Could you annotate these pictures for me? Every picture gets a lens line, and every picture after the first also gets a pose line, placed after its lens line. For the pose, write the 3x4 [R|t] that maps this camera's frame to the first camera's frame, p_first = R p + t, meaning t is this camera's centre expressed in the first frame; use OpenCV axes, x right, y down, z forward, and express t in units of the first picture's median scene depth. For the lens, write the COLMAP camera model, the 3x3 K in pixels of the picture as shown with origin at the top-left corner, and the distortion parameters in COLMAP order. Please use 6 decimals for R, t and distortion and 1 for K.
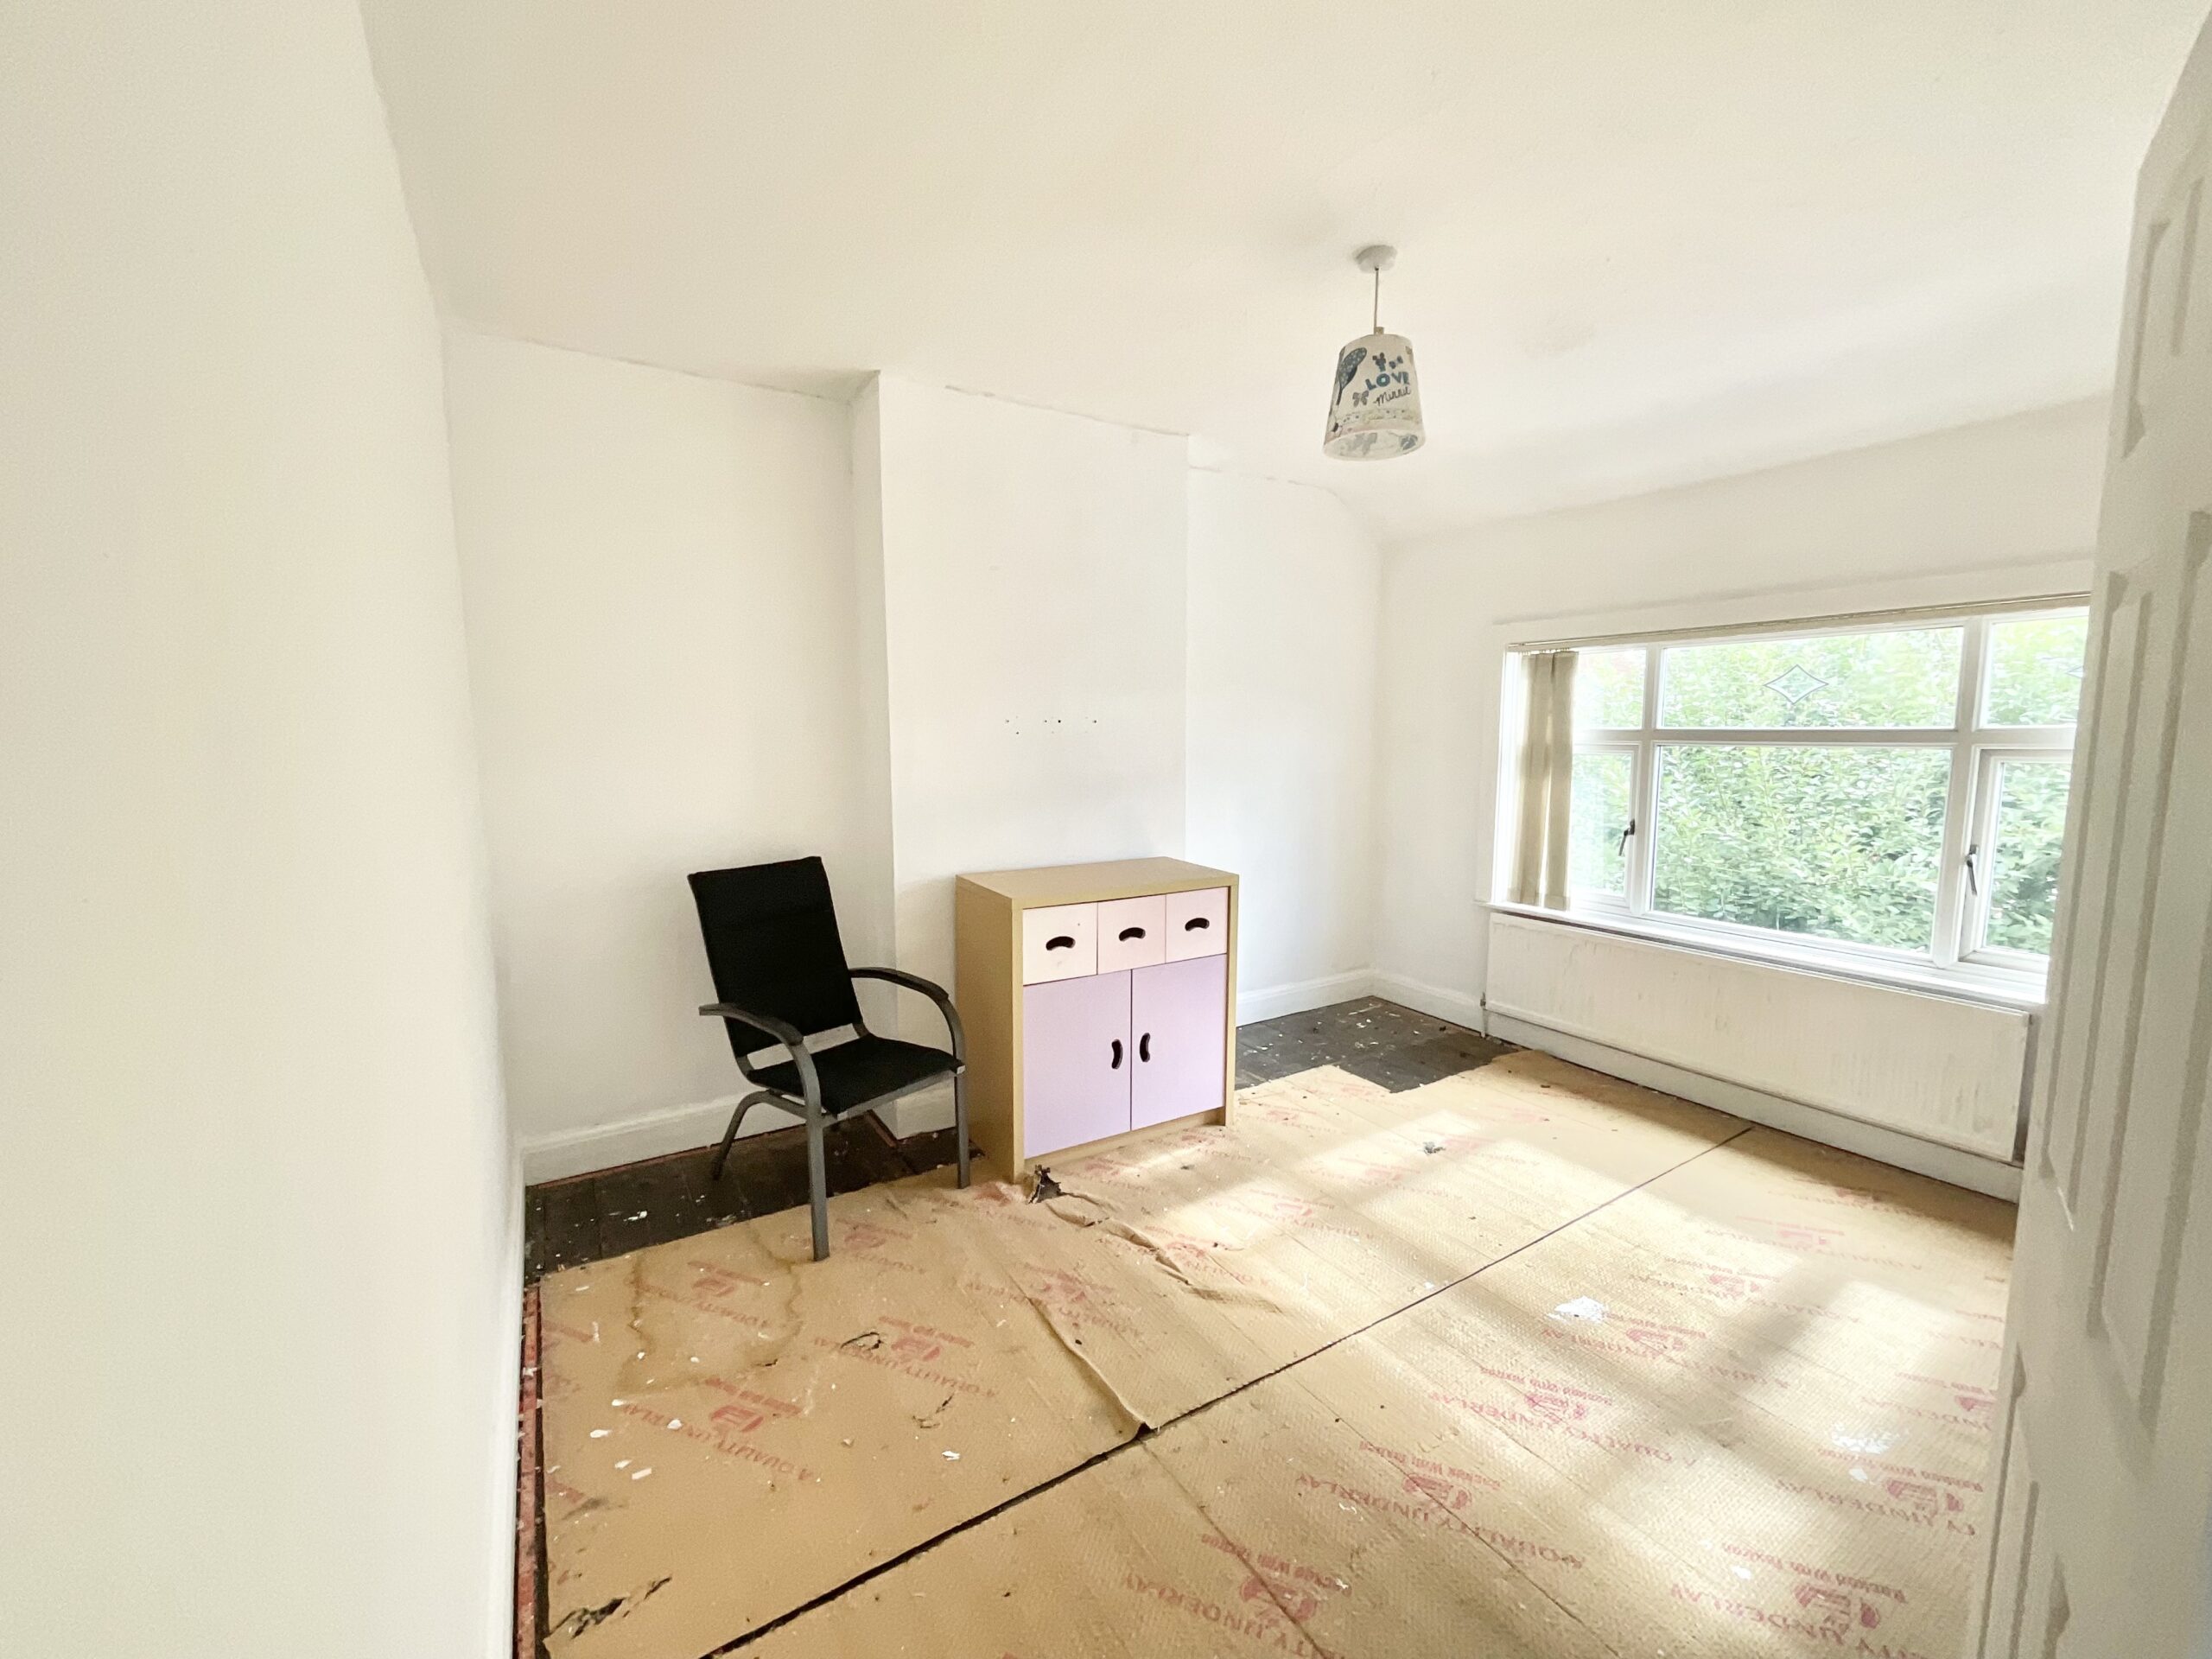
lens RADIAL K [[902.9, 0, 1104.6], [0, 902.9, 829.7], [0, 0, 1]] dist [-0.001579, 0.000859]
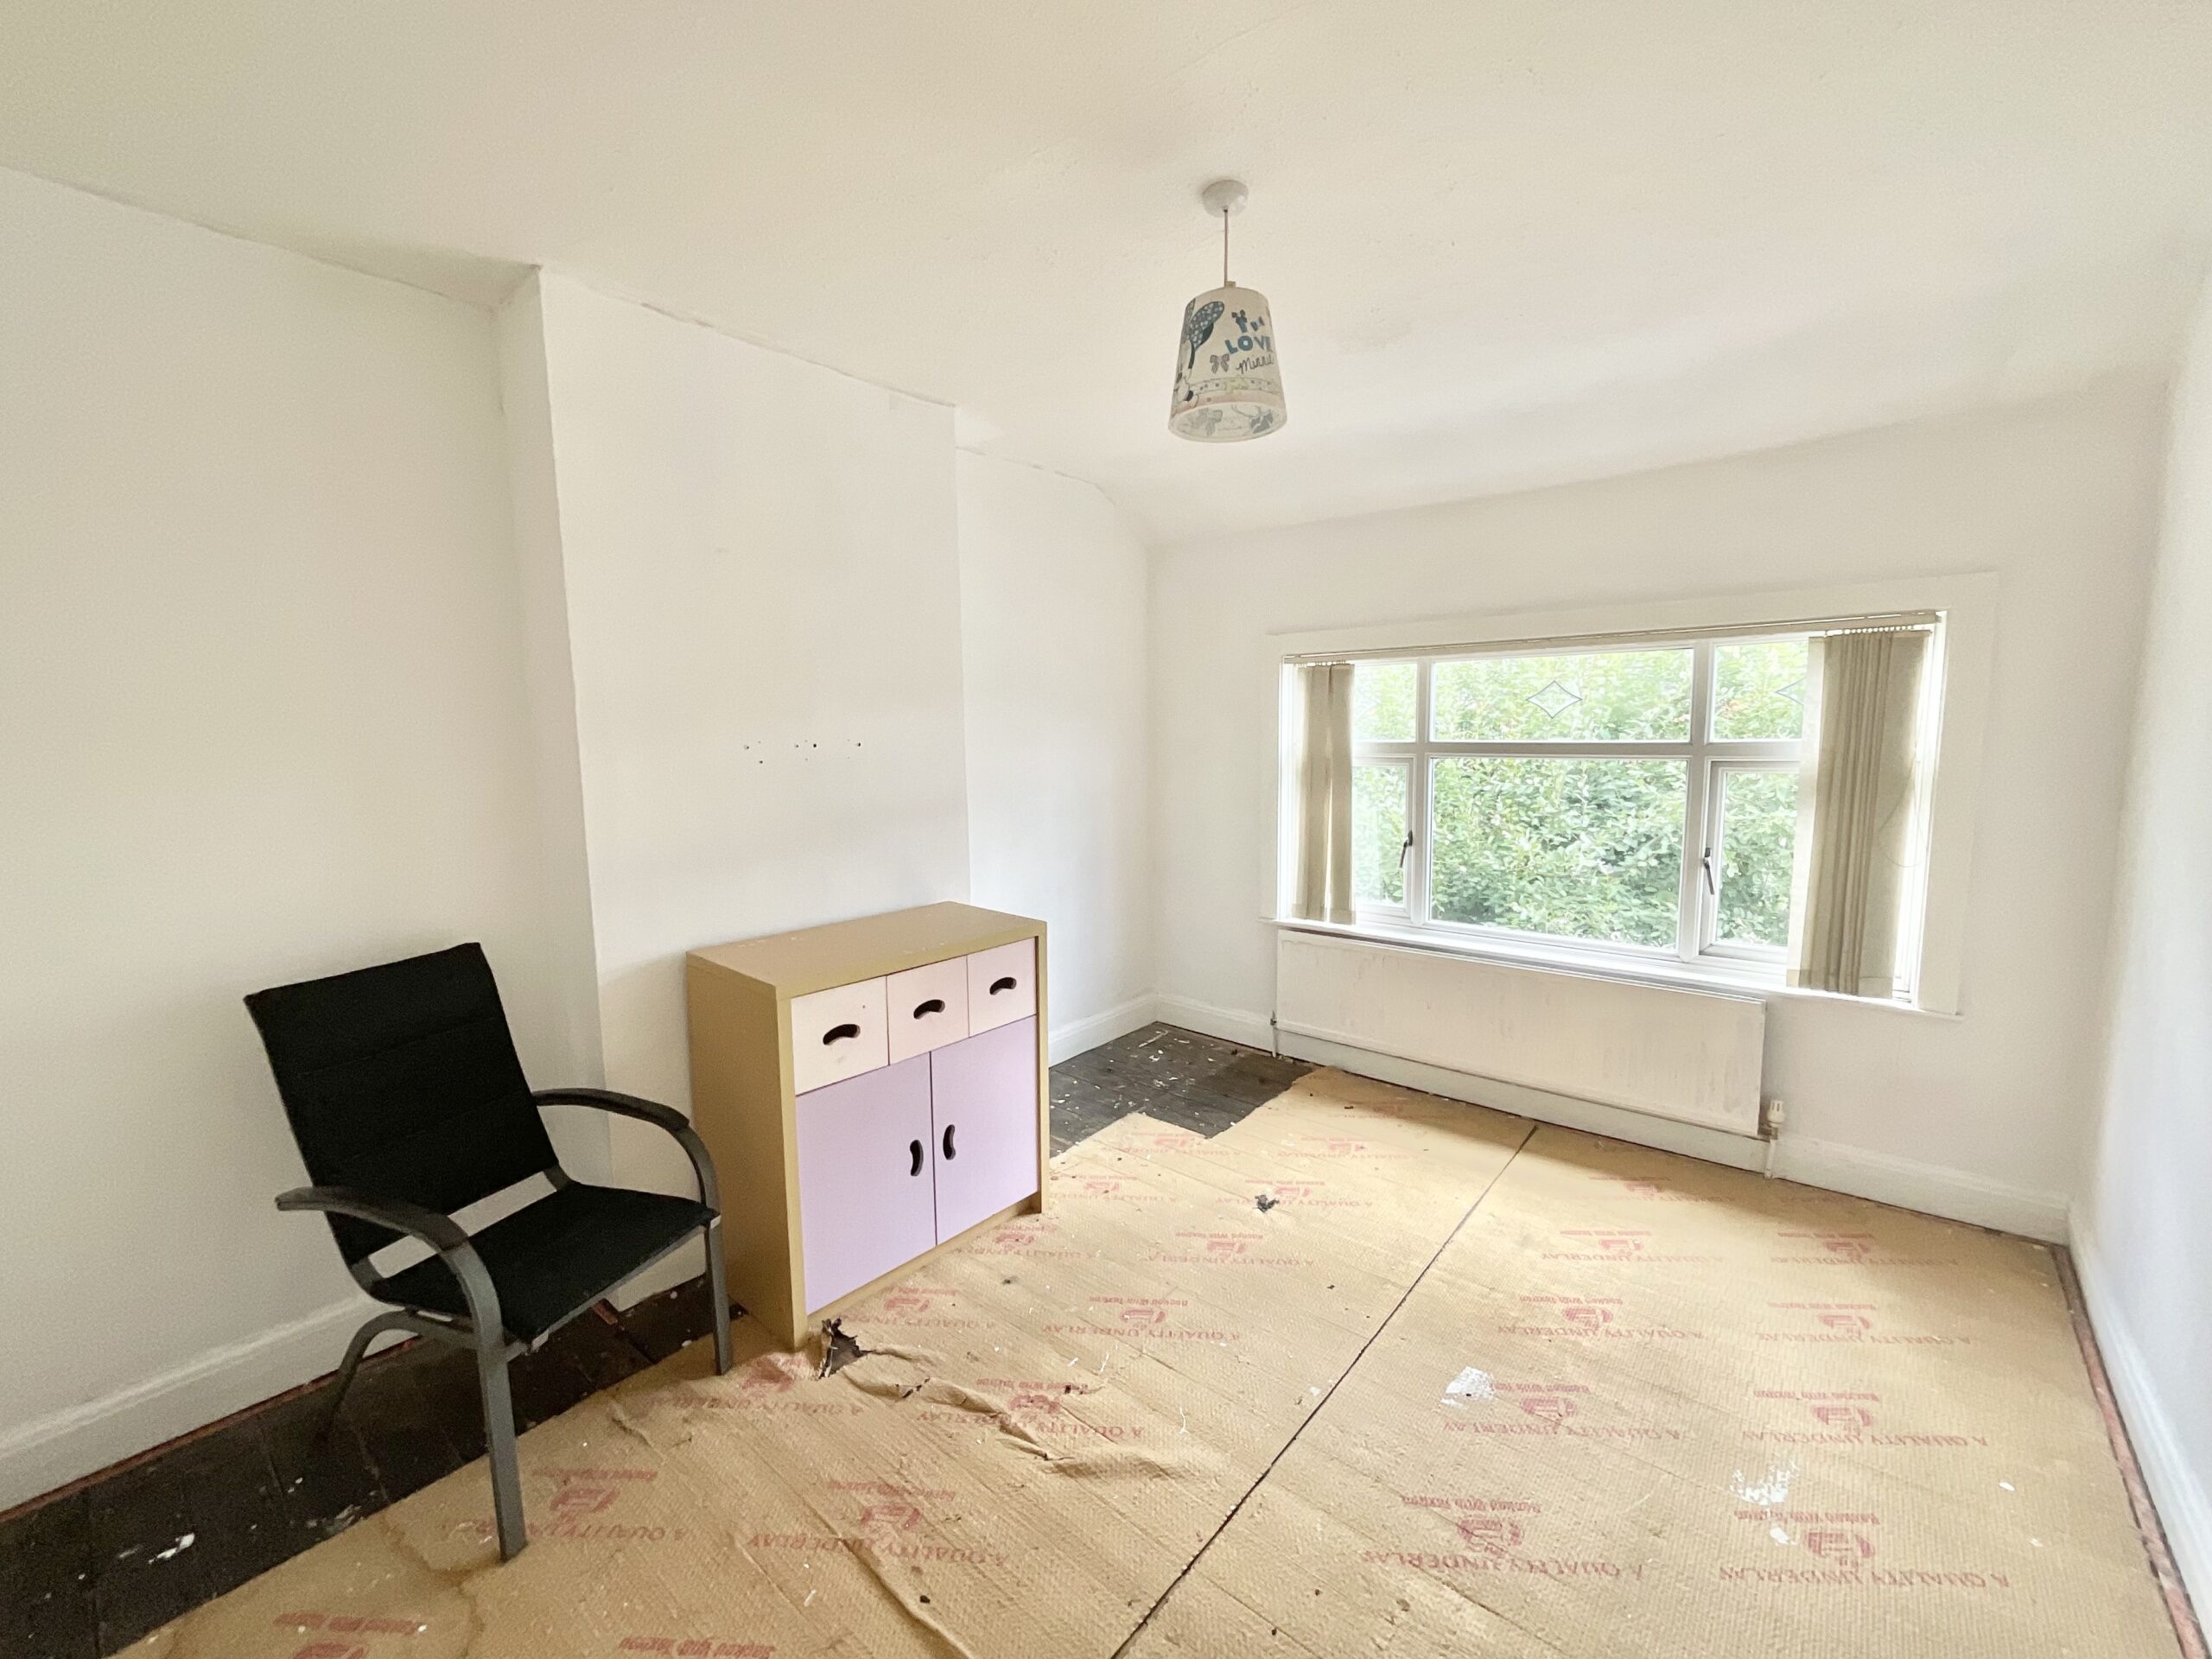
lens RADIAL K [[902.9, 0, 1108.7], [0, 902.9, 832.4], [0, 0, 1]] dist [-0.001579, 0.000859]
pose [[0.950091, -0.047097, 0.308396, -0.063131], [0.046672, 0.998872, 0.008756, -0.045472], [-0.308461, 0.006074, 0.951218, 0.183778]]
